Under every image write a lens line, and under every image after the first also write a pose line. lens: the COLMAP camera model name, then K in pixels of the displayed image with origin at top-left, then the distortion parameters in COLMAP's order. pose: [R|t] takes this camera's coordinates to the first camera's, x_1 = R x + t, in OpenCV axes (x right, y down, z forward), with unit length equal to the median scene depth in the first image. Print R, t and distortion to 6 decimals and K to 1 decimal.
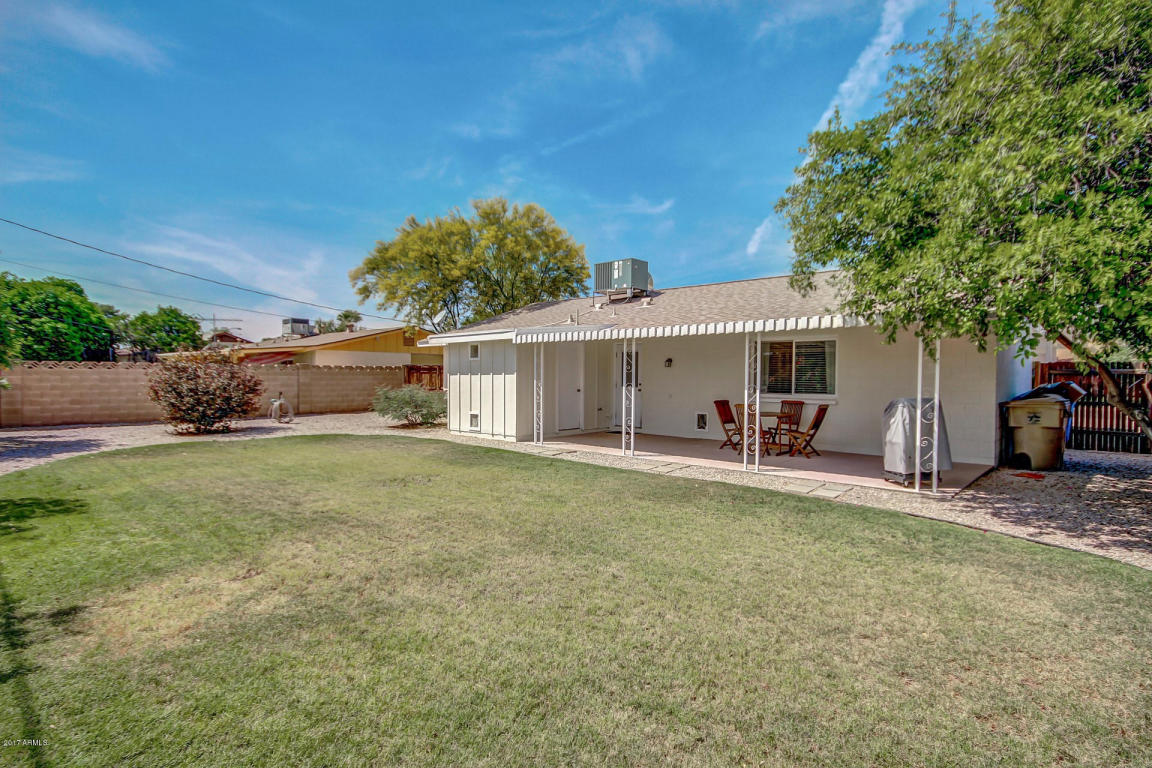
lens RADIAL K [[568.5, 0, 568.7], [0, 568.5, 383.7], [0, 0, 1]] dist [0.006890, -0.000359]
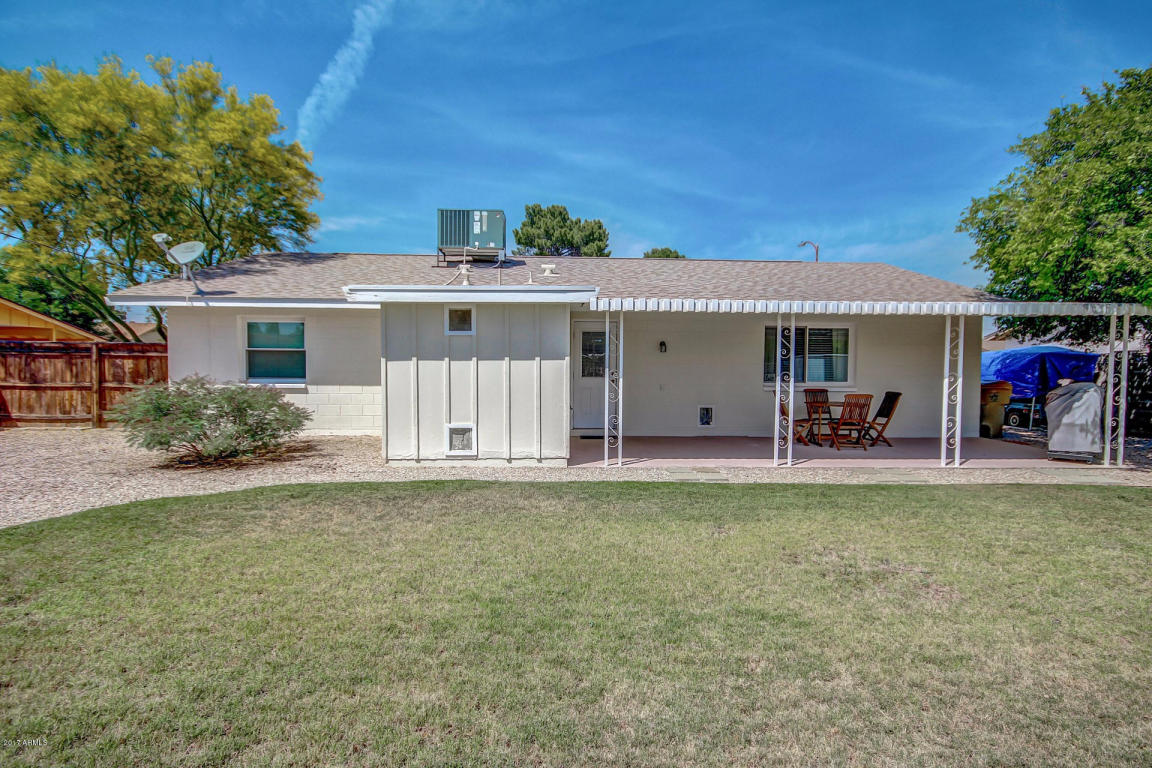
lens RADIAL K [[568.5, 0, 575.1], [0, 568.5, 381.7], [0, 0, 1]] dist [0.006890, -0.000359]
pose [[0.710440, -0.020732, 0.703452, -0.498395], [0.007182, 0.999728, 0.022211, -0.005850], [-0.703721, -0.010728, 0.710396, 0.512330]]
